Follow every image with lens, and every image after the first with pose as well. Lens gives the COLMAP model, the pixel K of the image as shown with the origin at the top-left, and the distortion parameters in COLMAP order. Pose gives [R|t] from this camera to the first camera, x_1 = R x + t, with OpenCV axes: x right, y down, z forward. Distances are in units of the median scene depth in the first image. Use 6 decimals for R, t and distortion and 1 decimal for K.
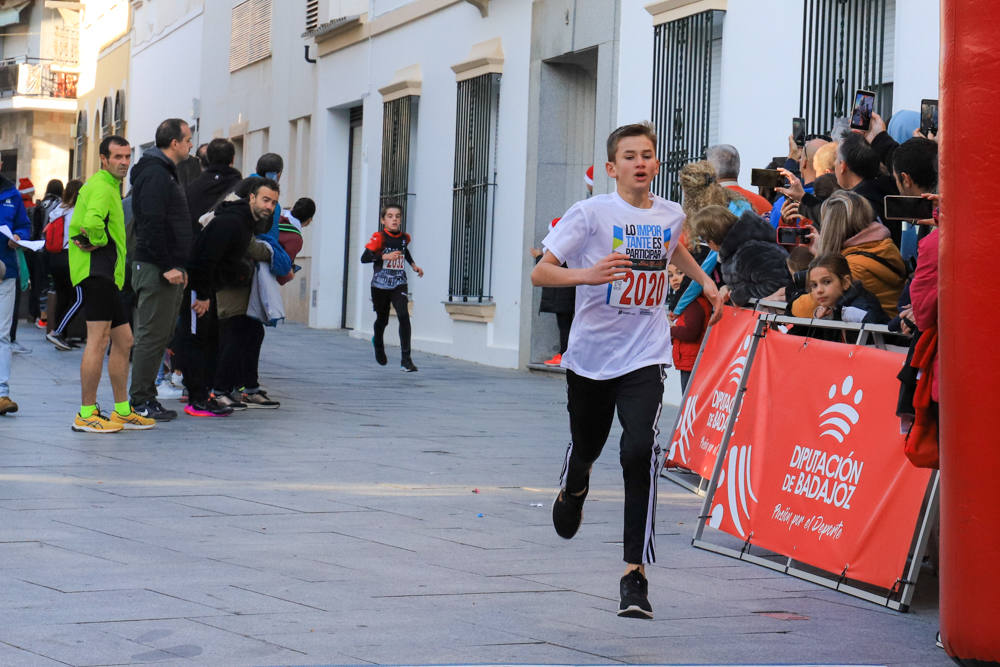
lens RADIAL K [[2672.7, 0, 552.2], [0, 2672.7, 252.1], [0, 0, 1]] dist [0.124706, -0.300769]
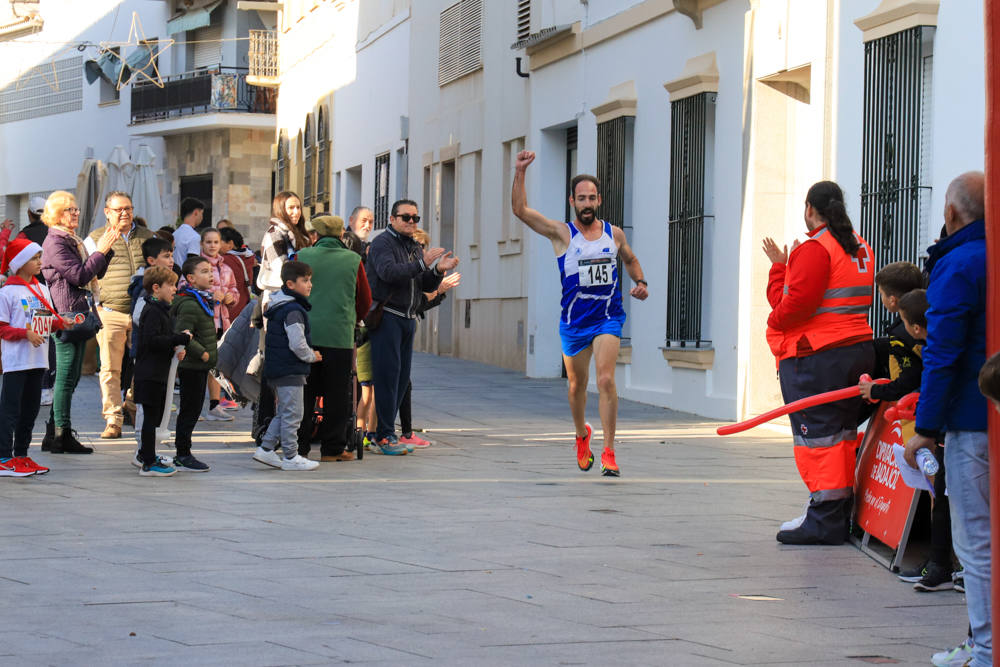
lens RADIAL K [[3248.2, 0, 602.8], [0, 3248.2, 333.3], [0, 0, 1]] dist [0.333854, 0.086825]
pose [[0.996339, -0.020401, -0.083022, 0.039618], [0.021856, 0.999622, 0.016659, -0.006024], [0.082650, -0.018412, 0.996408, -0.117323]]
